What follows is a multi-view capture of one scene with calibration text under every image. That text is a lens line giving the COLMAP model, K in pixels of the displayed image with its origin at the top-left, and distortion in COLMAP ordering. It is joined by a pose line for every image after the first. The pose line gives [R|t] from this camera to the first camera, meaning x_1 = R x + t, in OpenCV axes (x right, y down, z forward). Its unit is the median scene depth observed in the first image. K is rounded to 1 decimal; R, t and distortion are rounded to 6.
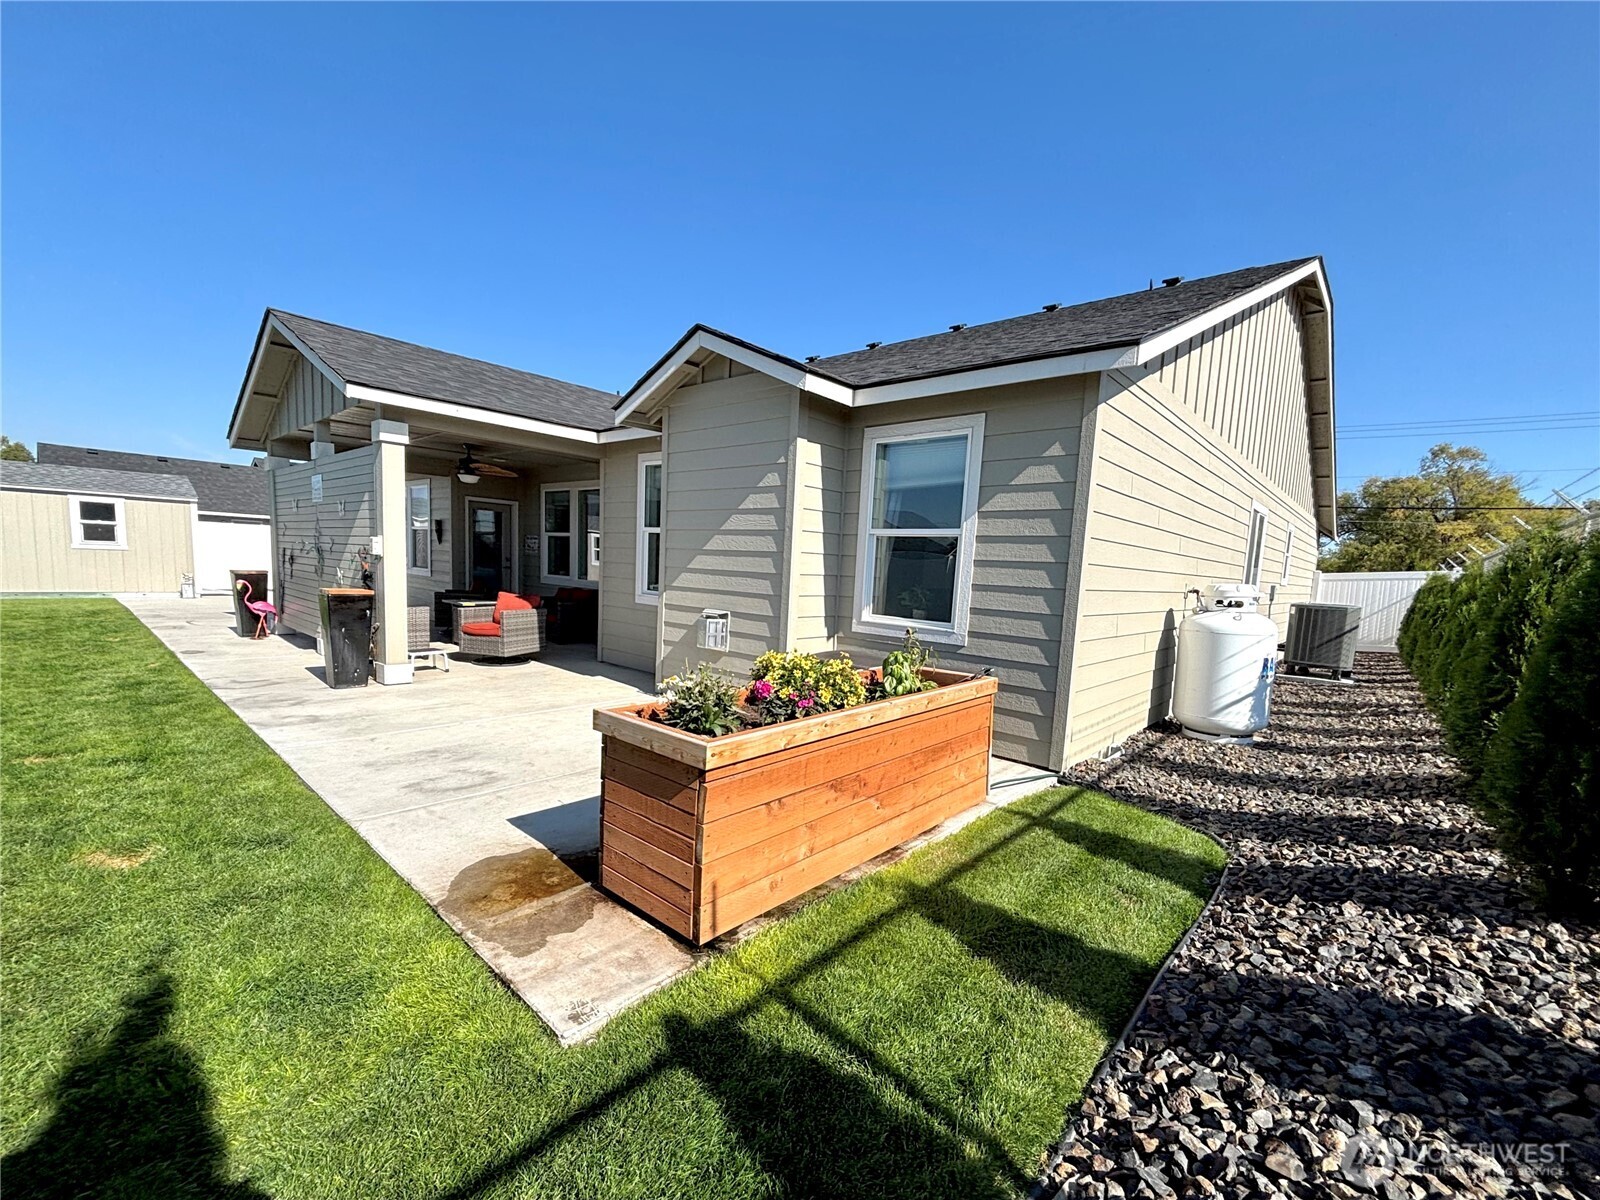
lens RADIAL K [[668.3, 0, 802.8], [0, 668.3, 654.1], [0, 0, 1]] dist [0.001379, -0.000030]
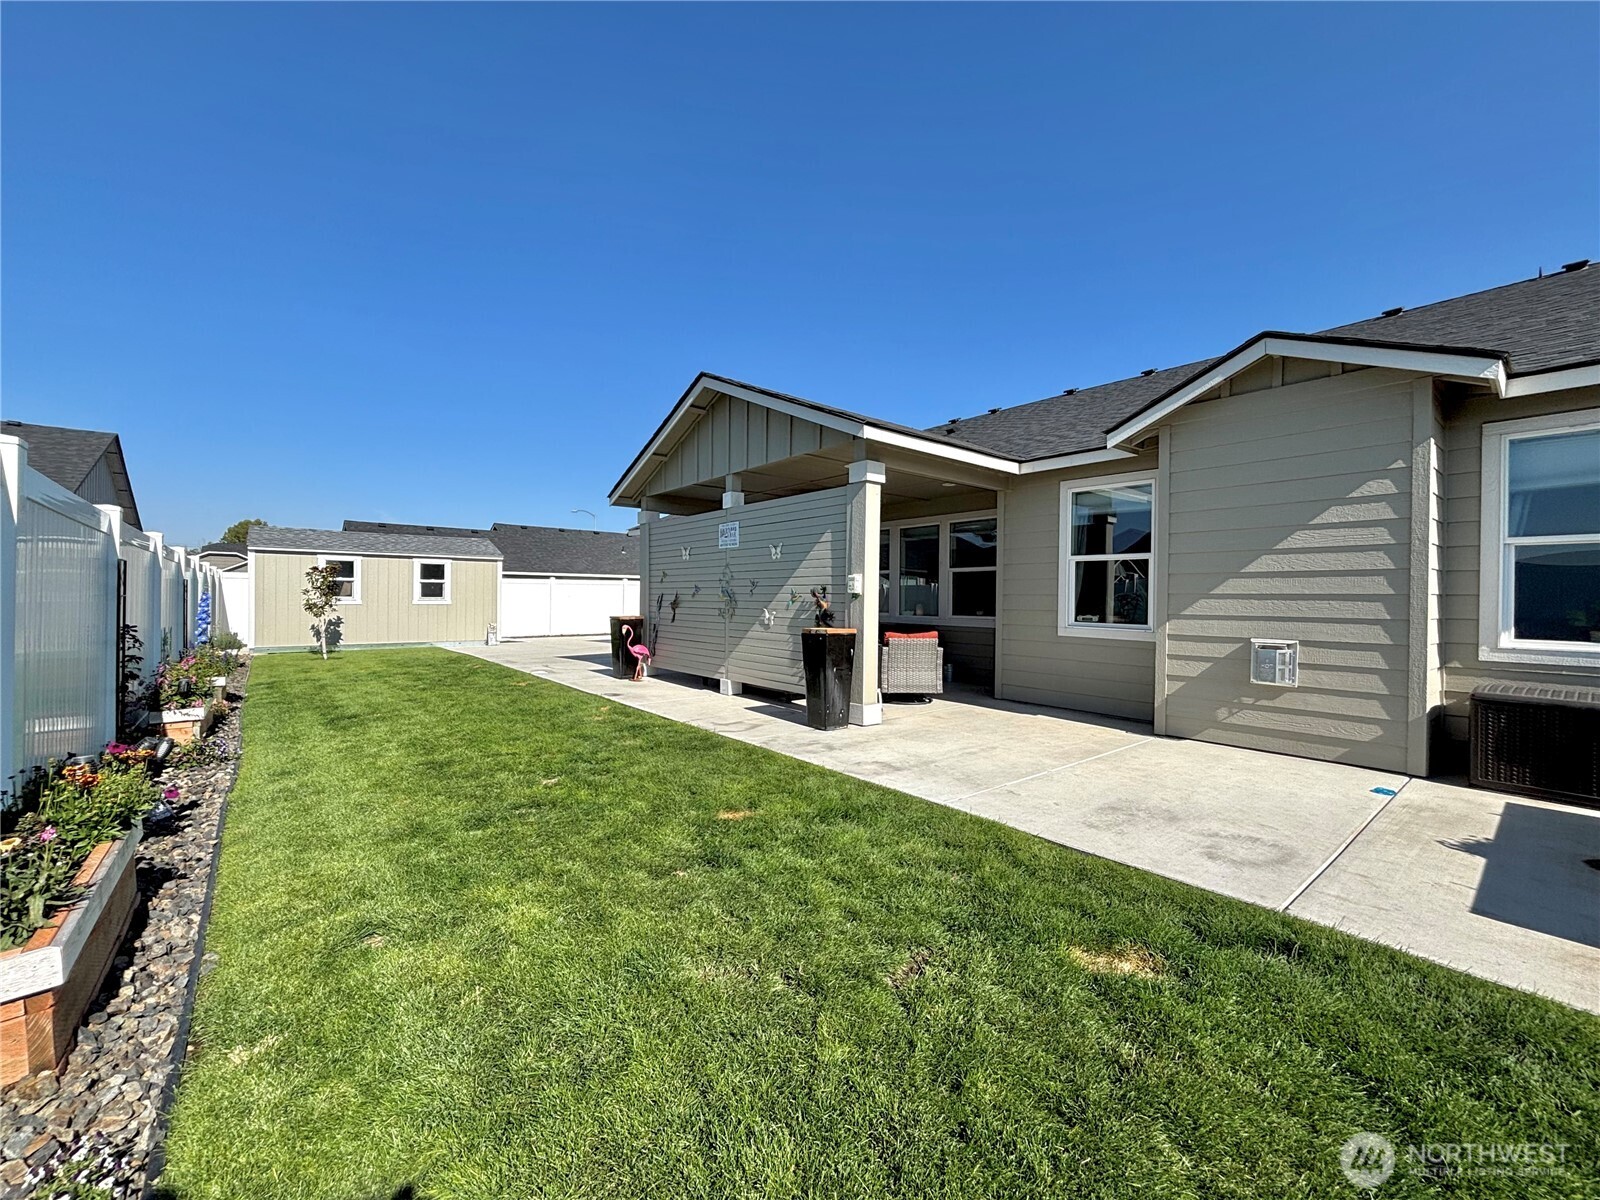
lens RADIAL K [[647.4, 0, 800.0], [0, 647.4, 600.0], [0, 0, 1]] dist [0.000531, -0.000159]
pose [[0.986098, -0.036232, -0.162168, -0.553607], [0.013851, 0.990465, -0.137070, -0.008271], [0.165588, 0.132918, 0.977197, 0.053556]]
